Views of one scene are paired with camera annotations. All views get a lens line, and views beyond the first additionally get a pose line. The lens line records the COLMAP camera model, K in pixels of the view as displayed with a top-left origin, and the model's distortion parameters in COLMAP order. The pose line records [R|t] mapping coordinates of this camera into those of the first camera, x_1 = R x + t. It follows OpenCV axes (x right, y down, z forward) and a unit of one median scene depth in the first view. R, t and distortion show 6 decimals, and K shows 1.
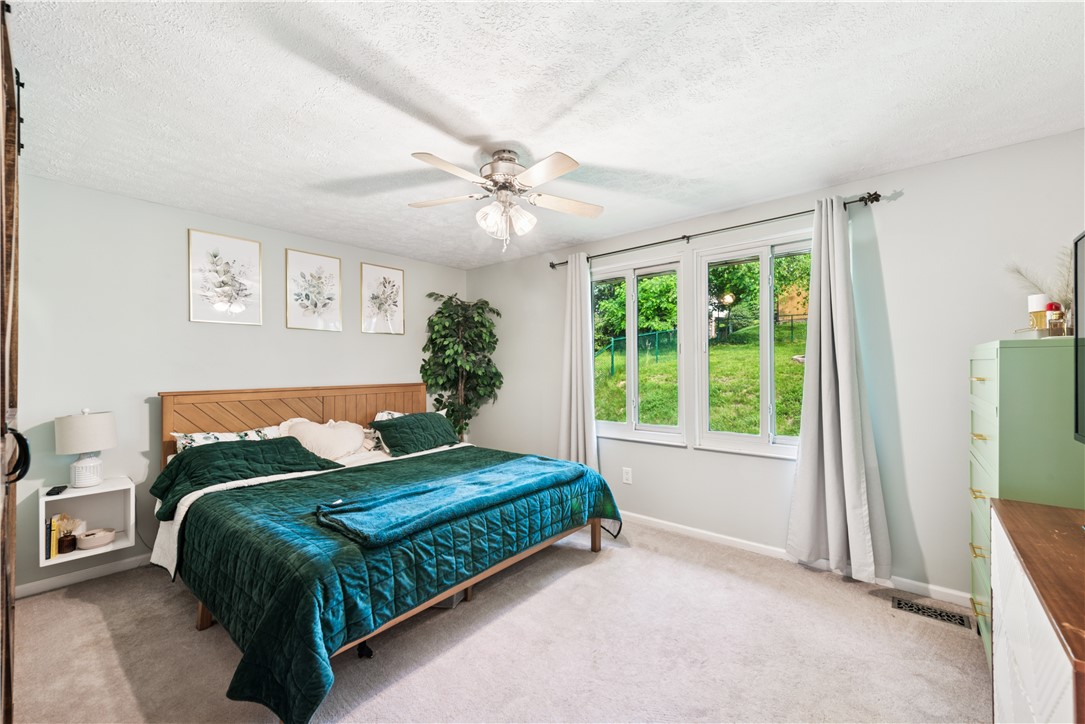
lens RADIAL K [[438.0, 0, 550.1], [0, 438.0, 363.6], [0, 0, 1]] dist [0.010151, -0.001066]
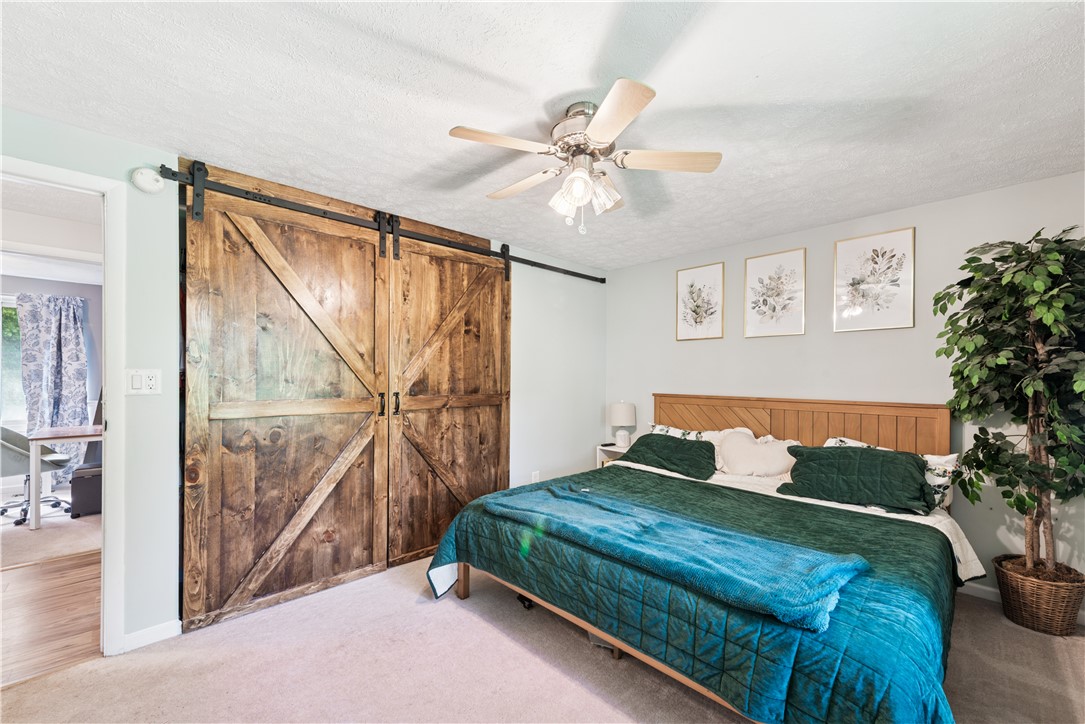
lens RADIAL K [[438.0, 0, 550.5], [0, 438.0, 373.0], [0, 0, 1]] dist [0.010151, -0.001066]
pose [[-0.113071, -0.003336, -0.993581, 0.452618], [0.003774, 0.999986, -0.003787, 0.001807], [0.993580, -0.004178, -0.113057, 0.671865]]
